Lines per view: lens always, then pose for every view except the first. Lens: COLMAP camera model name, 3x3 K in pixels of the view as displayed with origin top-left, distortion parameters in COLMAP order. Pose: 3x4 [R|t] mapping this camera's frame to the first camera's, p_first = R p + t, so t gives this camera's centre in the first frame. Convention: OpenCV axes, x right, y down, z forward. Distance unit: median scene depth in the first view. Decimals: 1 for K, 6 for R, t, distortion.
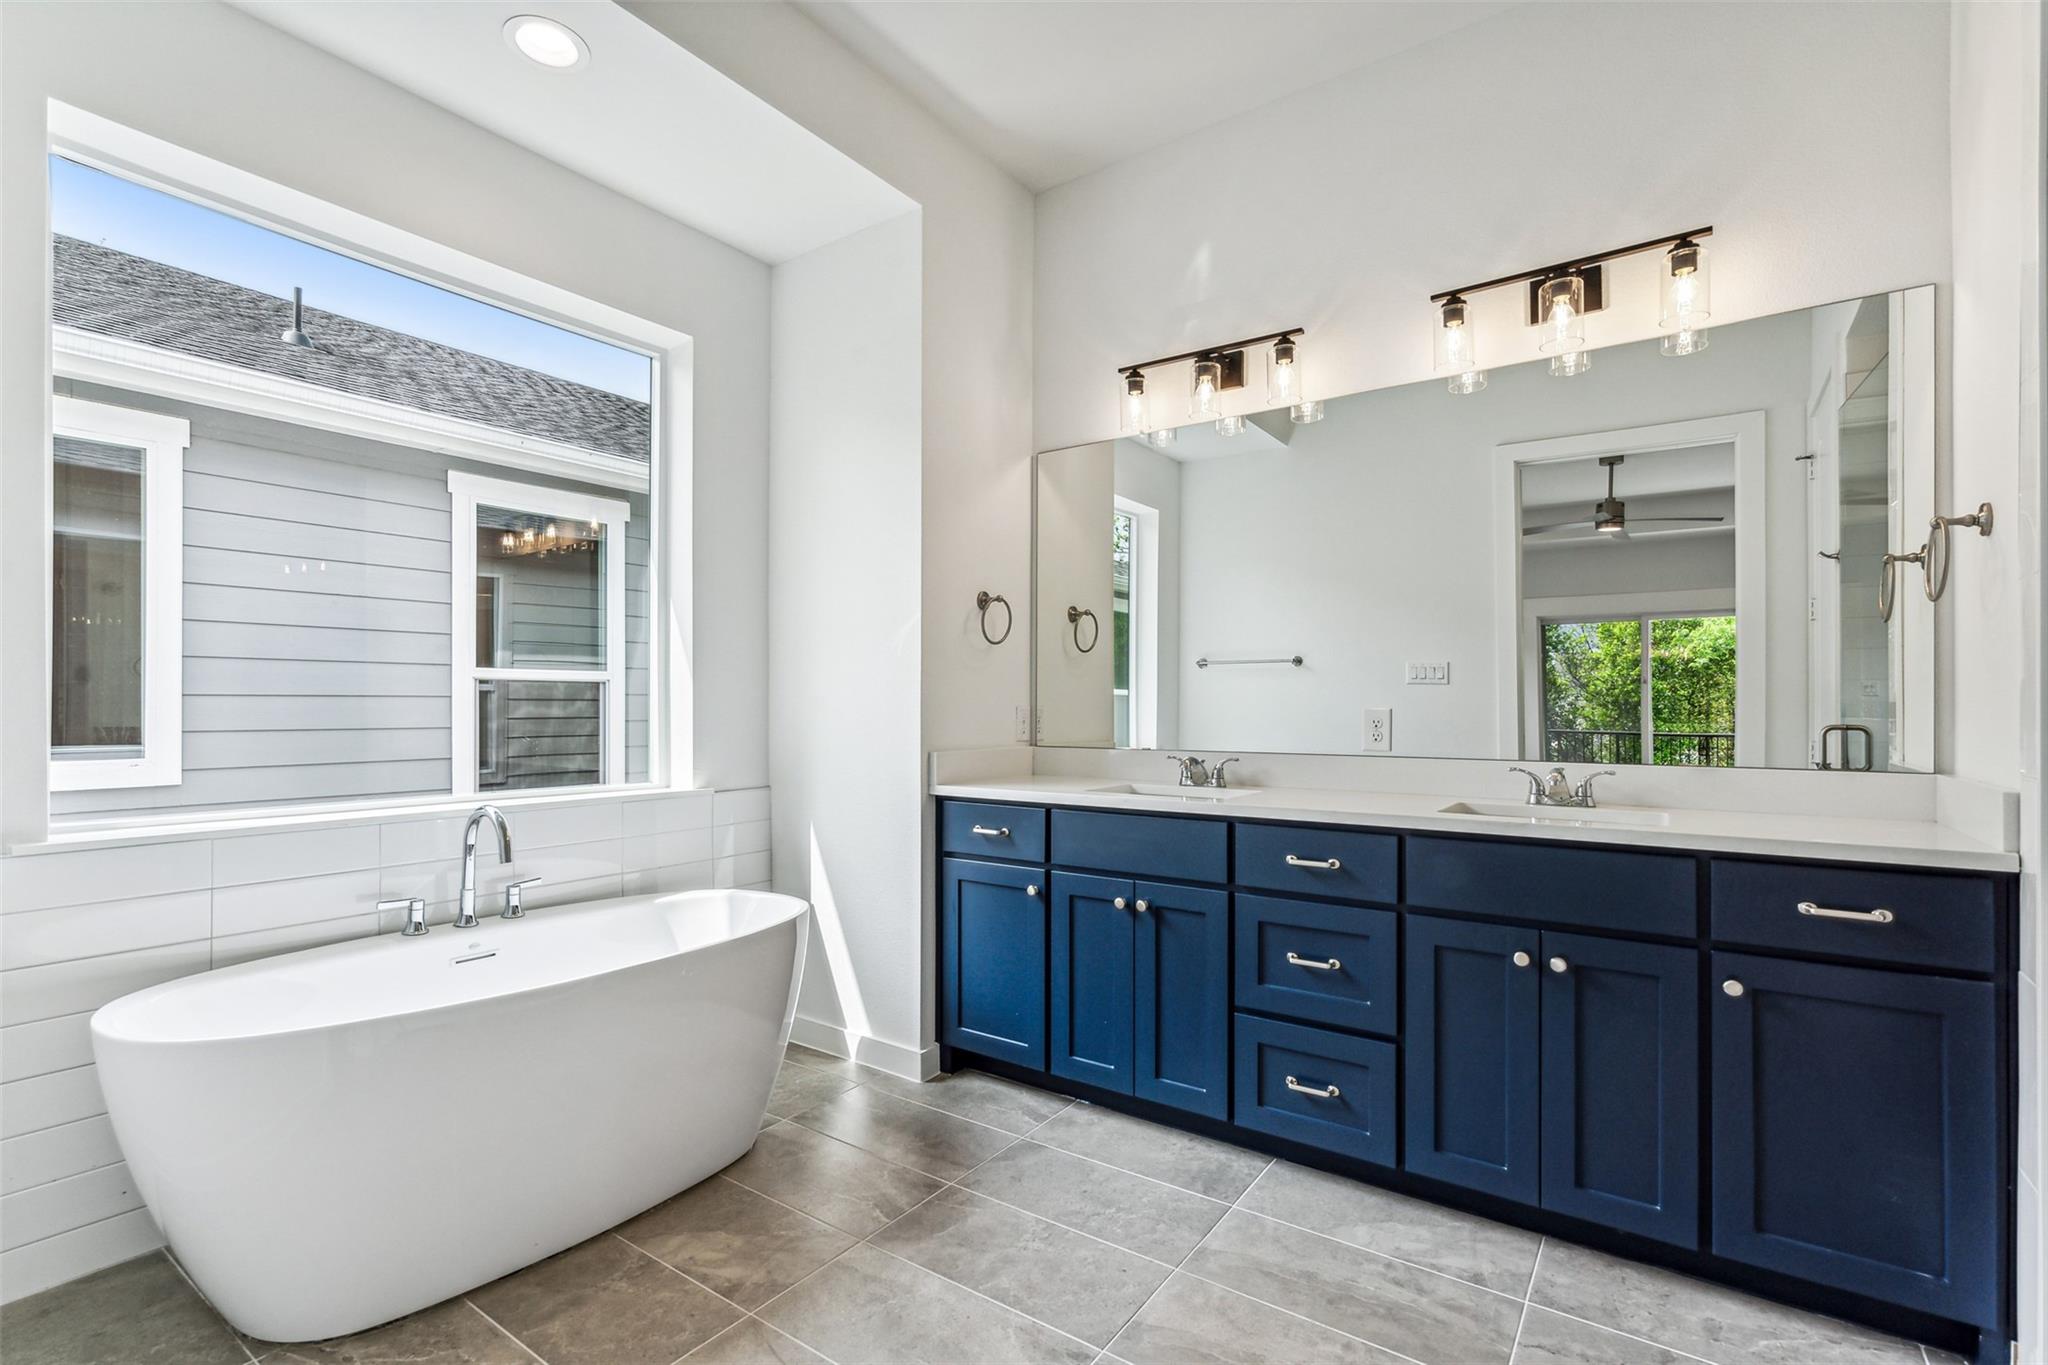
lens RADIAL K [[942.7, 0, 1011.8], [0, 942.7, 690.1], [0, 0, 1]] dist [-0.001391, 0.000312]
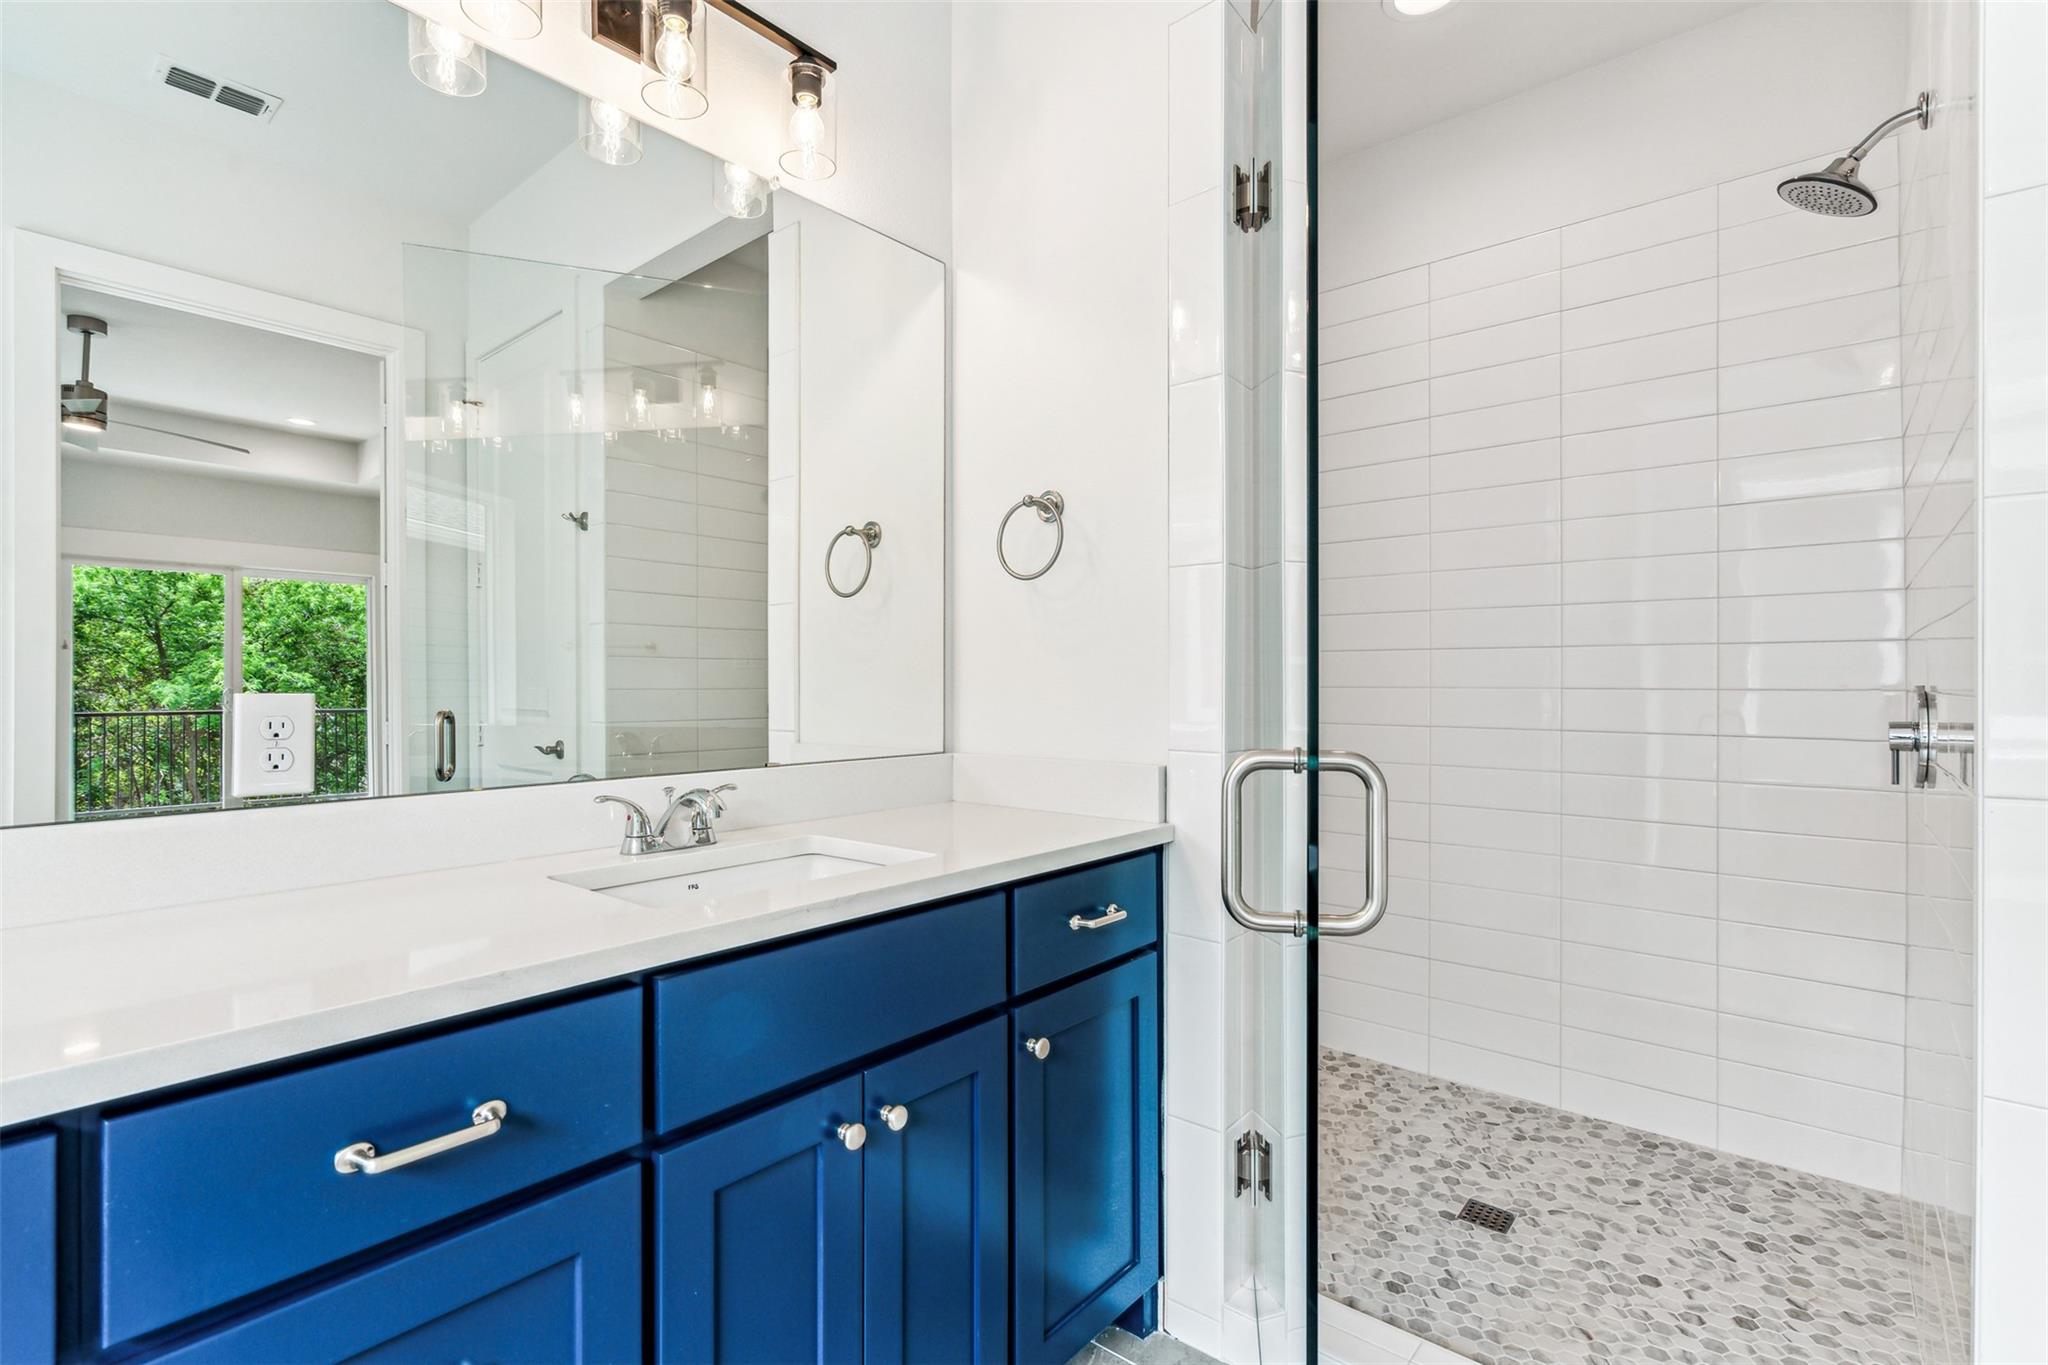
lens RADIAL K [[942.7, 0, 1011.8], [0, 942.7, 690.1], [0, 0, 1]] dist [-0.001391, 0.000312]
pose [[0.081039, -0.010512, 0.996655, -0.013145], [-0.018229, 0.999761, 0.012027, 0.007820], [-0.996544, -0.019143, 0.080828, 0.795747]]
